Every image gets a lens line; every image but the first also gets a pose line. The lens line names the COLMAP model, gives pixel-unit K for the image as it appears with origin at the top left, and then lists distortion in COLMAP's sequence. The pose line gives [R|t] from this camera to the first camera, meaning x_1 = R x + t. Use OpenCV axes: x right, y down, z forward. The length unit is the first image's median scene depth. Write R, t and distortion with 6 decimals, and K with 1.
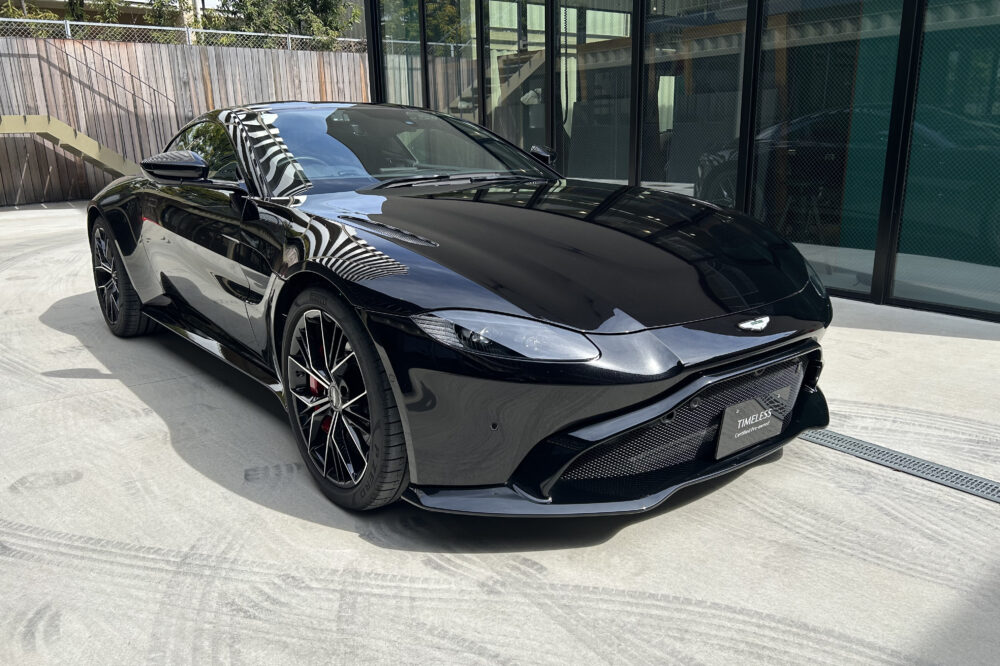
lens RADIAL K [[762.5, 0, 498.1], [0, 762.5, 332.6], [0, 0, 1]] dist [0.036481, -0.026683]
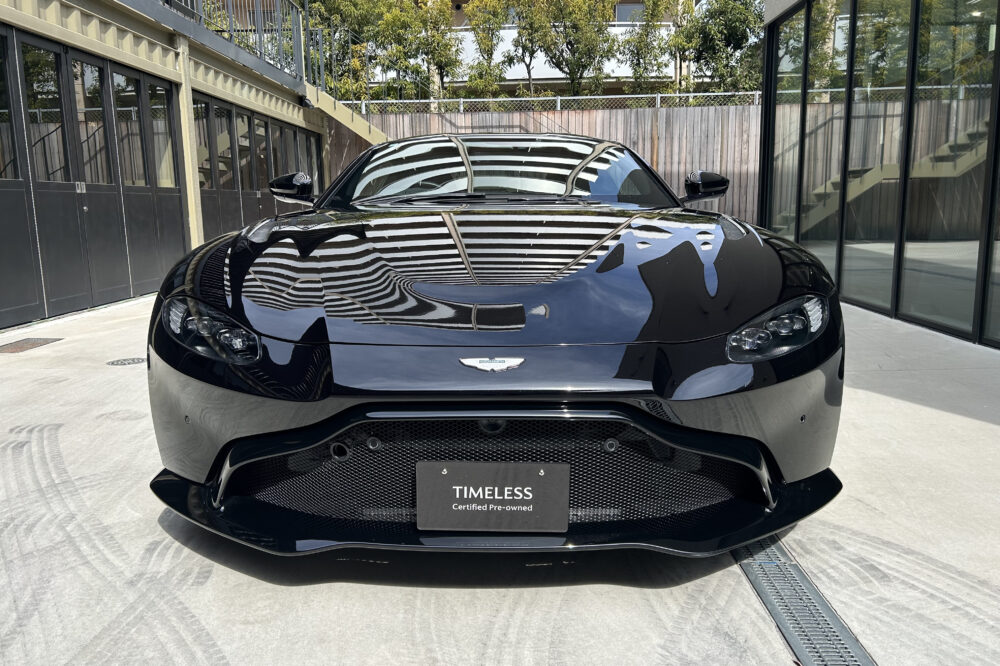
lens RADIAL K [[762.5, 0, 498.4], [0, 762.5, 319.2], [0, 0, 1]] dist [0.036481, -0.026683]
pose [[0.766700, 0.103237, -0.633650, 0.481135], [-0.165178, 0.985480, -0.039302, -0.015343], [0.620392, 0.134798, 0.772621, 0.250955]]
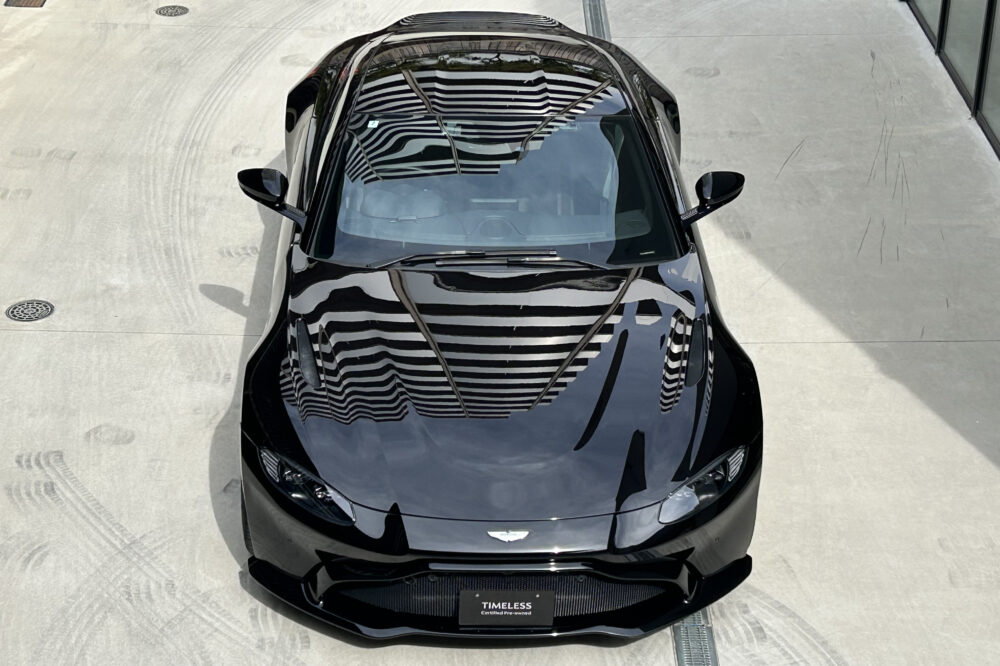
lens RADIAL K [[2026.6, 0, 500.4], [0, 2026.6, 334.1], [0, 0, 1]] dist [0.208774, 0.000000]
pose [[0.792664, 0.314837, -0.522074, 1.123411], [-0.175246, 0.937863, 0.299502, -0.747744], [0.583928, -0.145913, 0.798585, -0.892533]]
